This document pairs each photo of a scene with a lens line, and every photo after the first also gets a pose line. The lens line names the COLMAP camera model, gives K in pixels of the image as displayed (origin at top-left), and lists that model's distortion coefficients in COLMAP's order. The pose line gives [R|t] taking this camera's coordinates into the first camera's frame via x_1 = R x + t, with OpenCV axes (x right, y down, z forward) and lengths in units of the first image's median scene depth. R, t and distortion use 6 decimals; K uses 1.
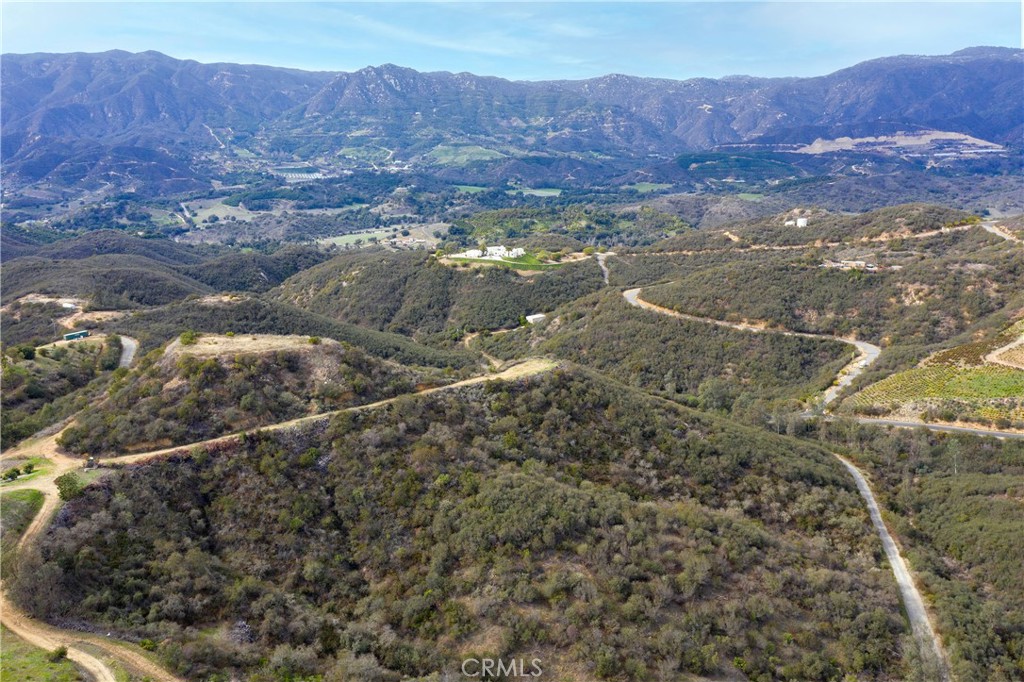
lens RADIAL K [[813.4, 0, 512.0], [0, 813.4, 331.2], [0, 0, 1]] dist [-0.012246, 0.012972]
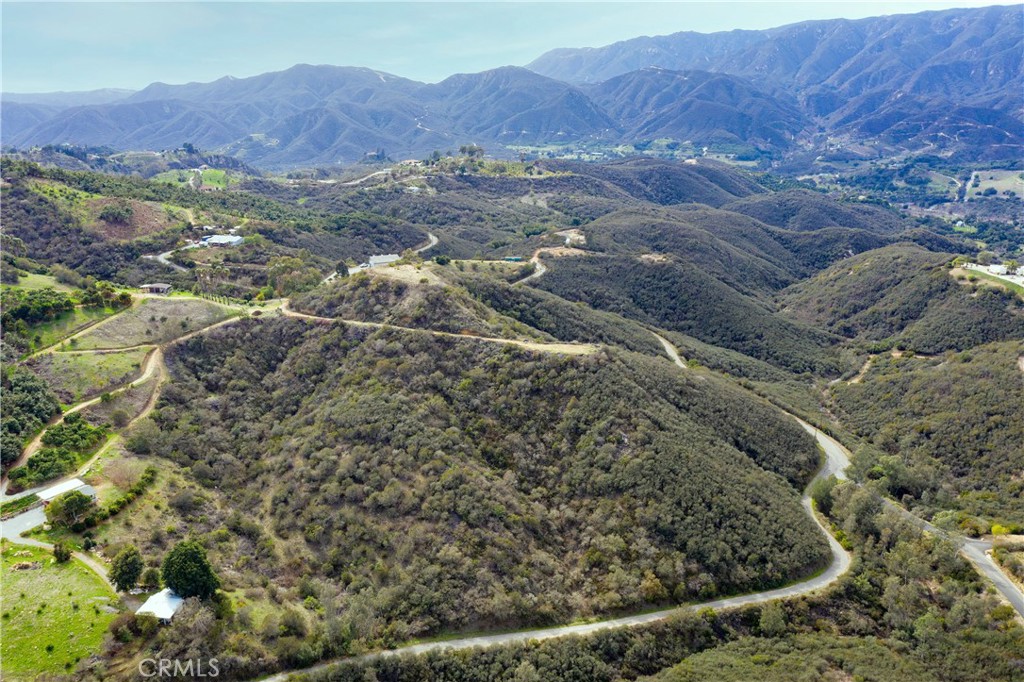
lens RADIAL K [[813.4, 0, 512.8], [0, 813.4, 335.7], [0, 0, 1]] dist [-0.012246, 0.012972]
pose [[0.519956, 0.263844, -0.812424, 0.132620], [-0.214681, 0.960937, 0.174679, -0.022981], [0.826776, 0.083586, 0.556287, 0.041210]]
